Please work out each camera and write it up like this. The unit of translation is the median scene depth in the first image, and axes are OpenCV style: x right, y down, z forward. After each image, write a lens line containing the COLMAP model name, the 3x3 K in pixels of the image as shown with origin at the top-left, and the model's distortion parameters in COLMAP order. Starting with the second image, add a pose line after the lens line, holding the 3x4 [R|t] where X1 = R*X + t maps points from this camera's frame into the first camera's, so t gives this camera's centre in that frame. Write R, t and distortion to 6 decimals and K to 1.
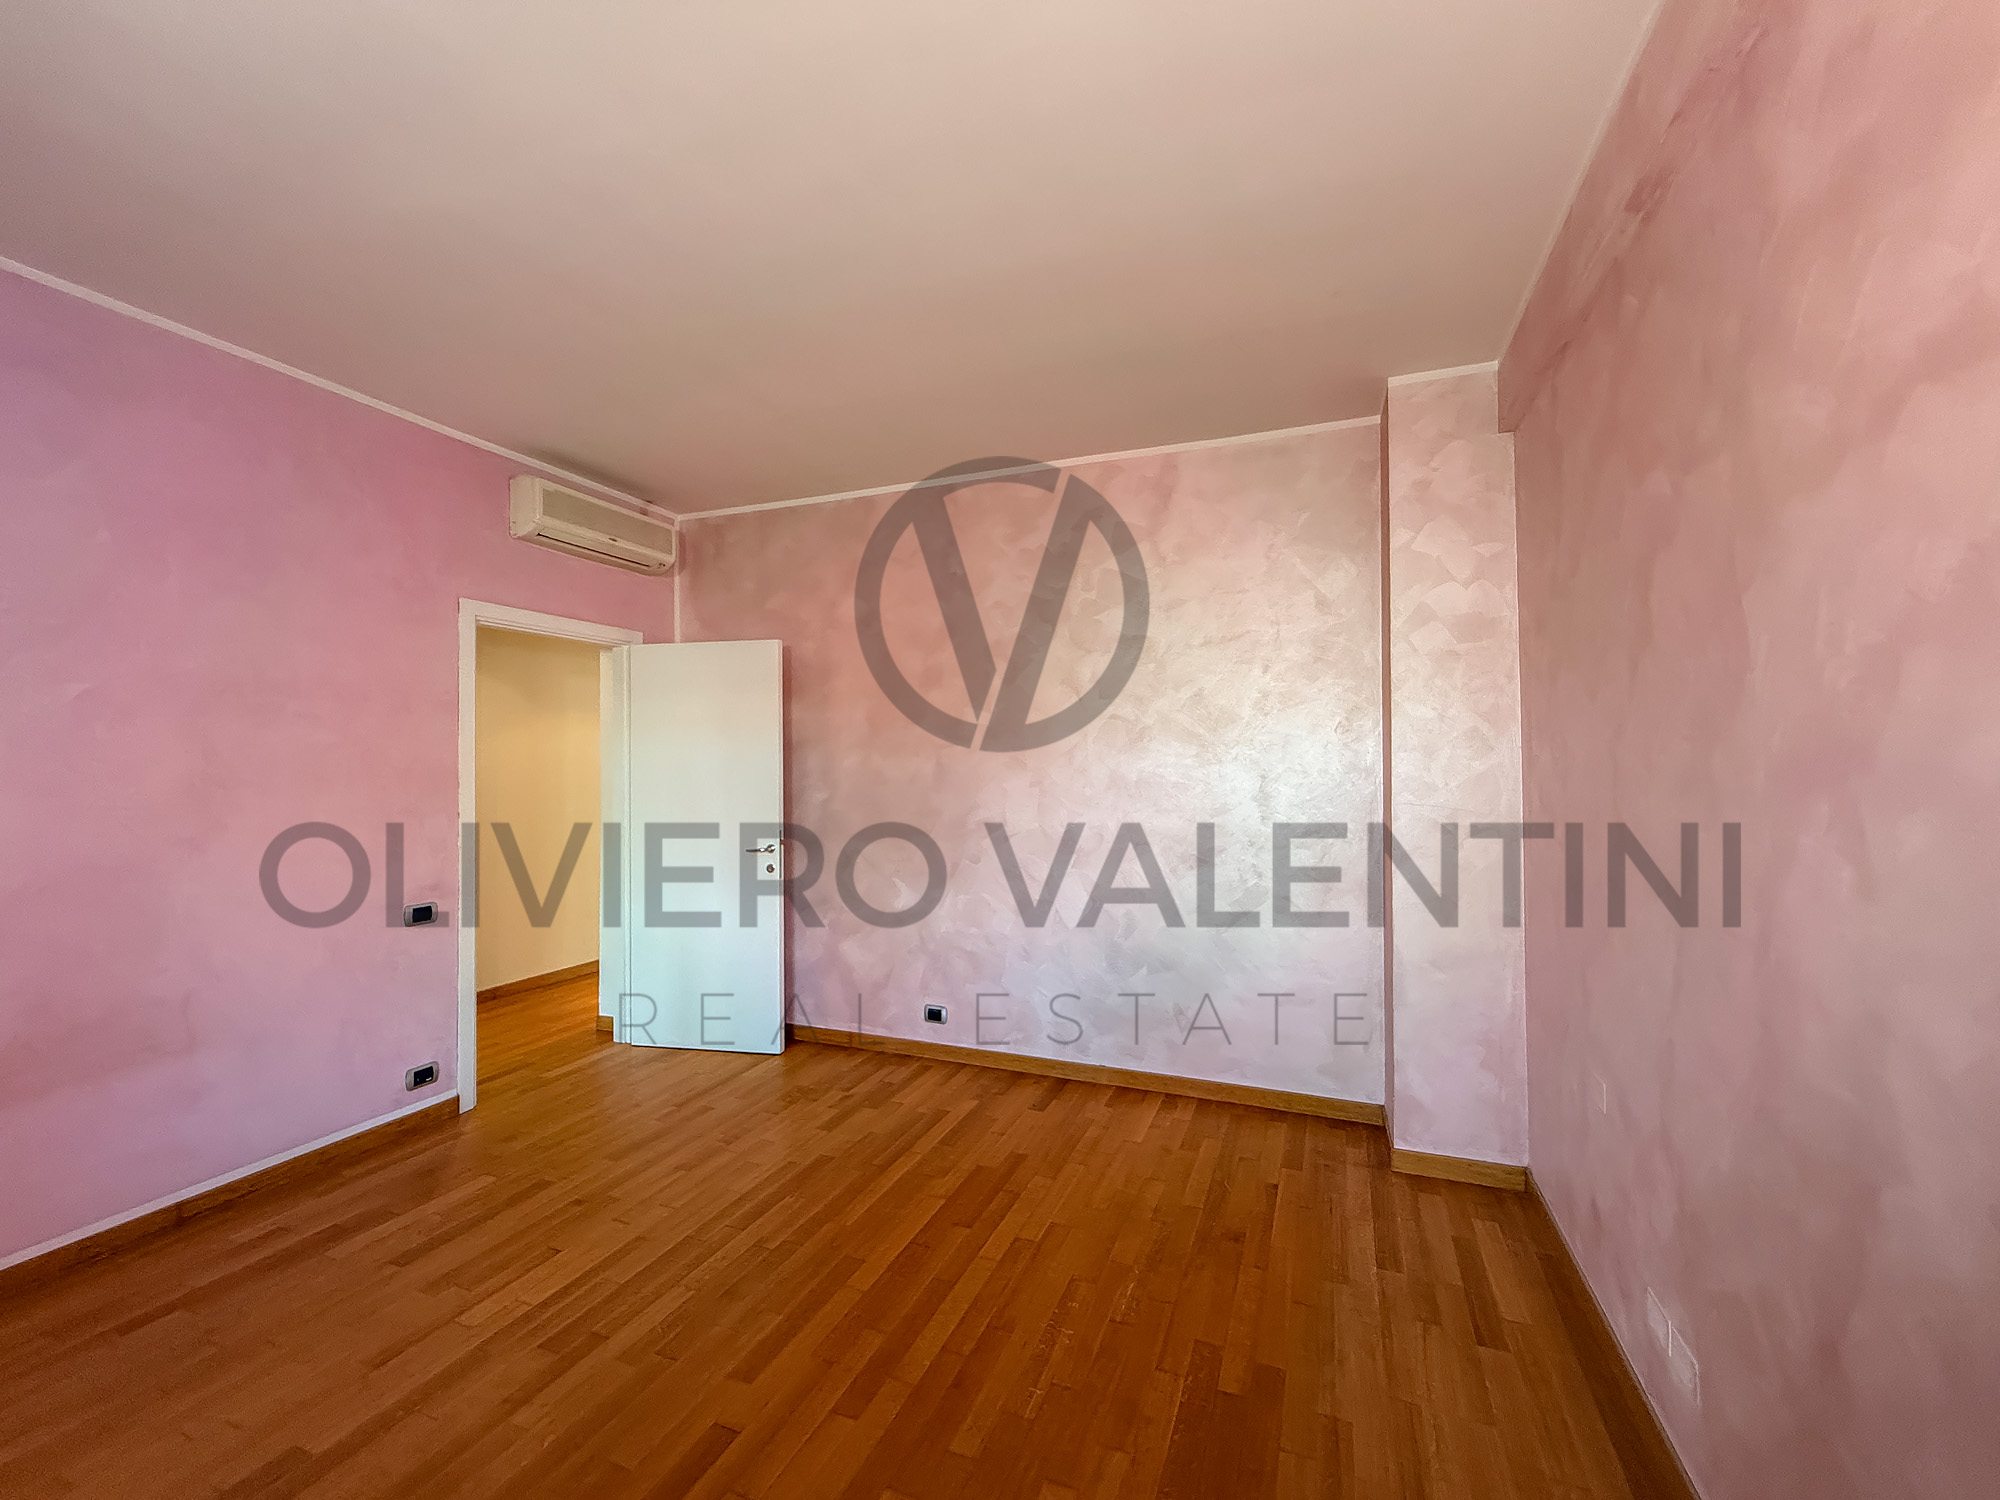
lens RADIAL K [[794.6, 0, 990.7], [0, 794.6, 756.3], [0, 0, 1]] dist [0.006389, 0.000991]
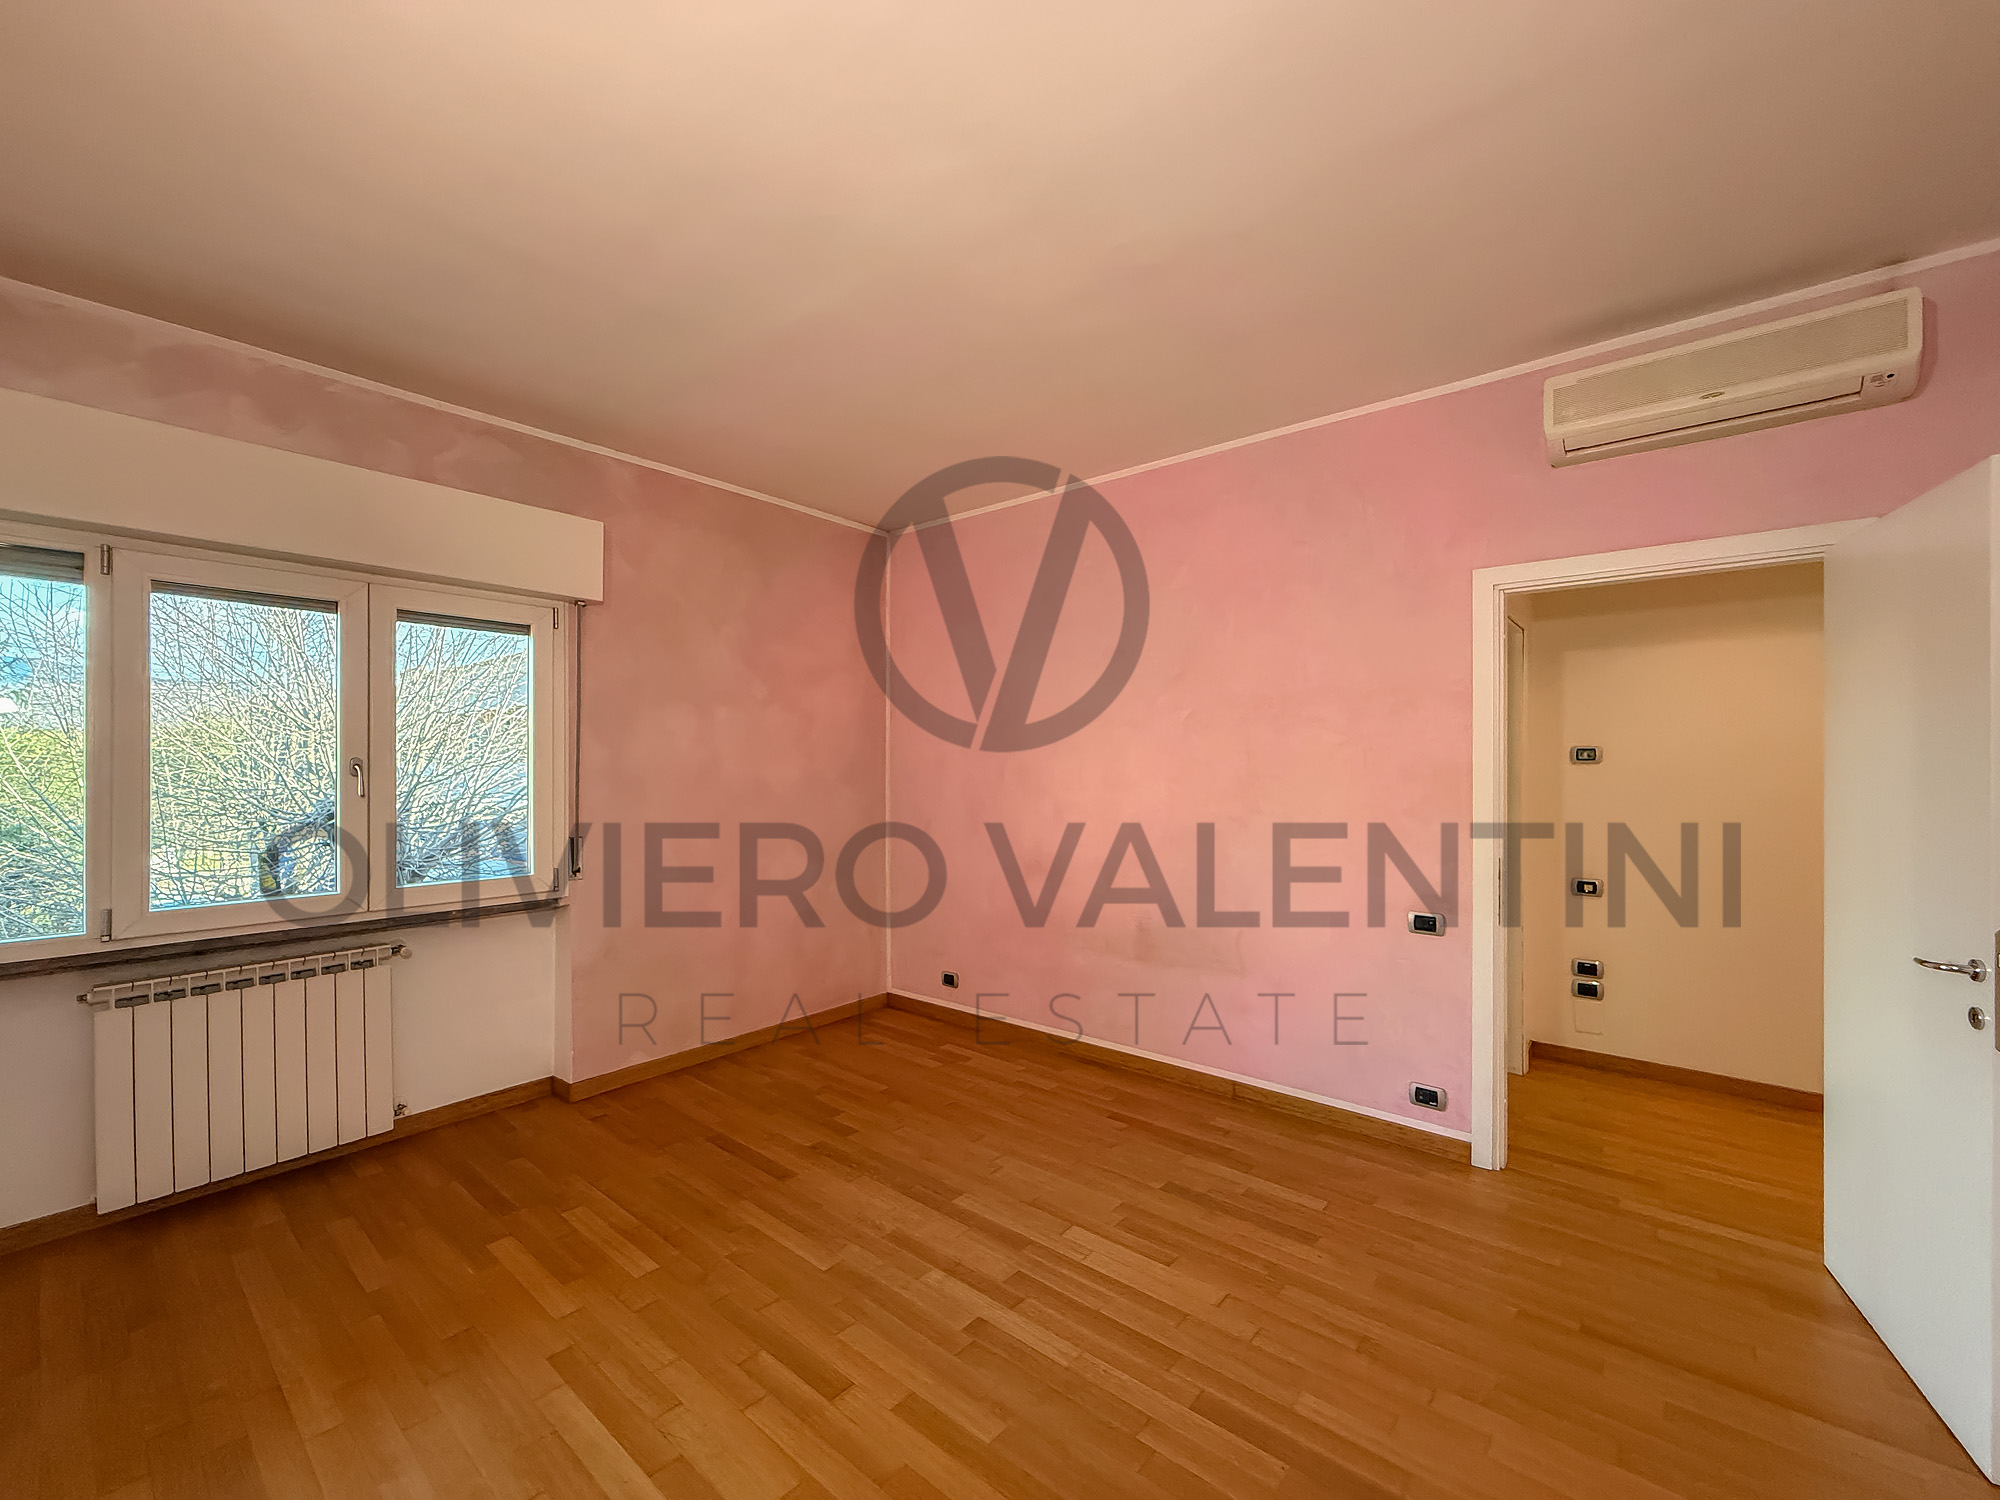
lens RADIAL K [[794.6, 0, 986.3], [0, 794.6, 763.9], [0, 0, 1]] dist [0.006389, 0.000991]
pose [[-0.274388, 0.006797, -0.961595, 0.393428], [0.009800, 0.999943, 0.004272, 0.002259], [0.961569, -0.008251, -0.274438, 0.921931]]
